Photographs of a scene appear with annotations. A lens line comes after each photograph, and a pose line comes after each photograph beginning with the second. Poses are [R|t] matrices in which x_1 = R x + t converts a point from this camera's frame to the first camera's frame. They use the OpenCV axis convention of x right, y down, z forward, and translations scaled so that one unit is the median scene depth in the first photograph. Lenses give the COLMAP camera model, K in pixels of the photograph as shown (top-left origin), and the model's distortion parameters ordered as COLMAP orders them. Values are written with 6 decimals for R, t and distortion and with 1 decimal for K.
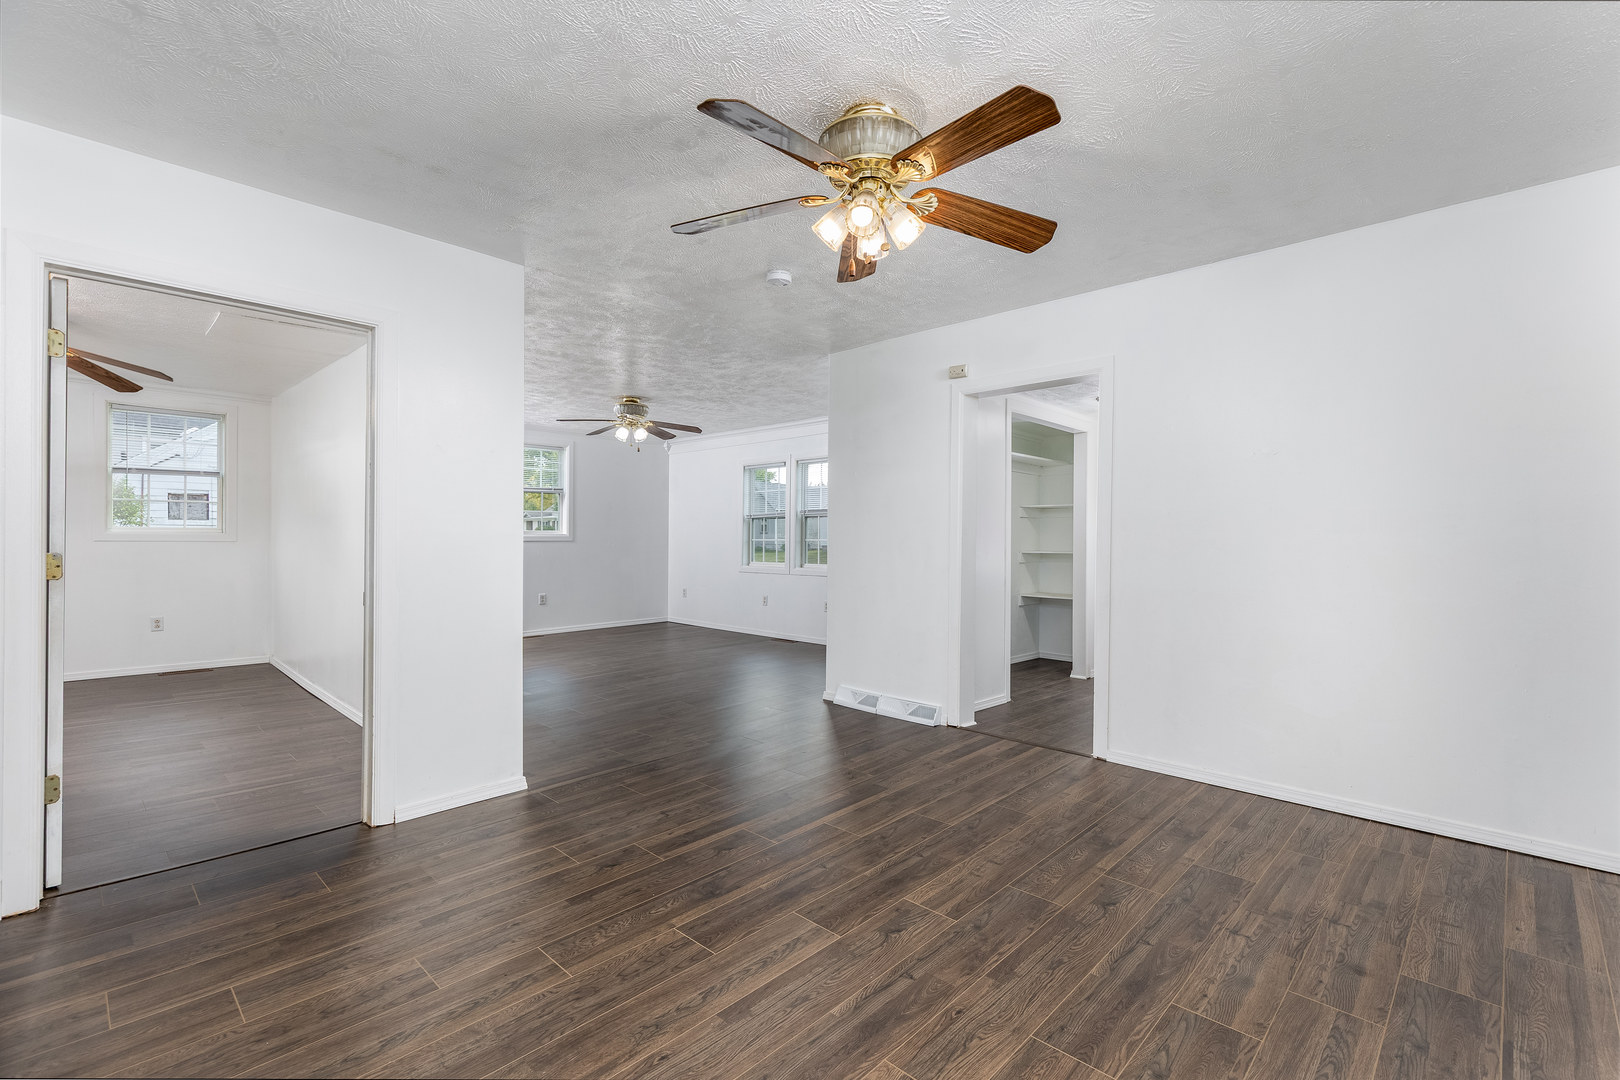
lens RADIAL K [[729.7, 0, 806.2], [0, 729.7, 535.0], [0, 0, 1]] dist [0.002015, 0.000029]
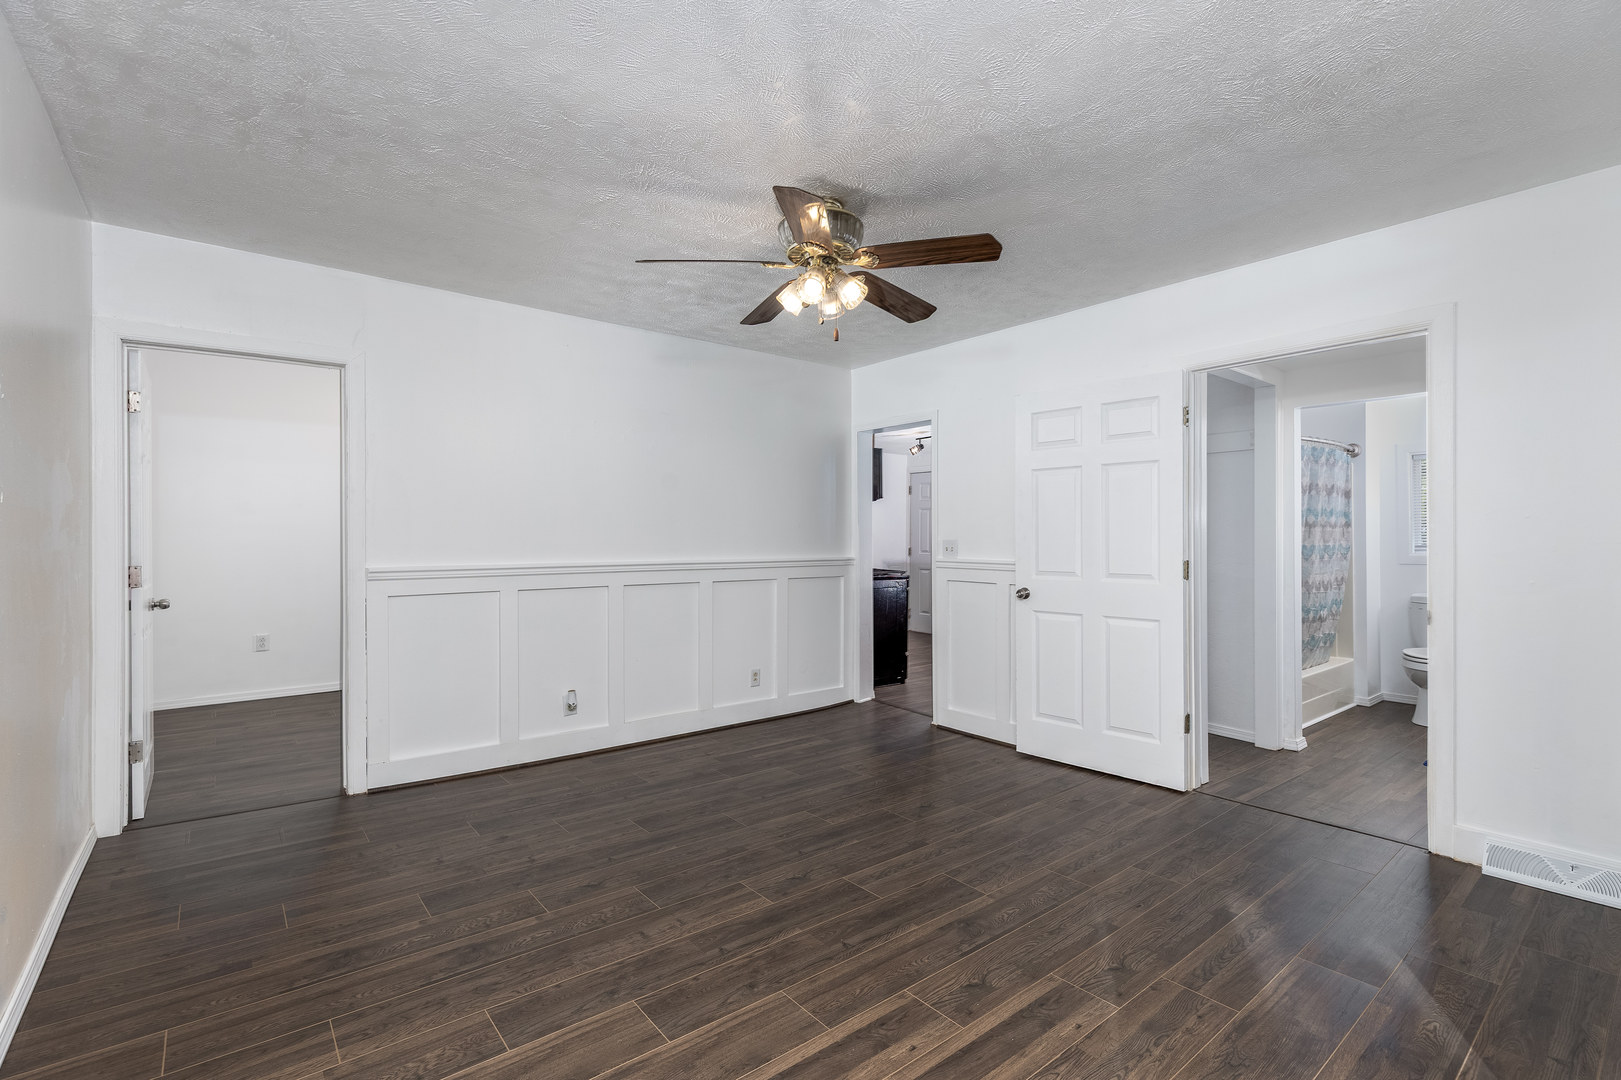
lens RADIAL K [[730.2, 0, 811.0], [0, 730.2, 542.1], [0, 0, 1]] dist [0.002015, 0.000029]
pose [[-0.993381, -0.000083, 0.114865, -0.036000], [0.000206, 0.999997, 0.002512, -0.010967], [-0.114865, 0.002519, -0.993378, 1.995532]]
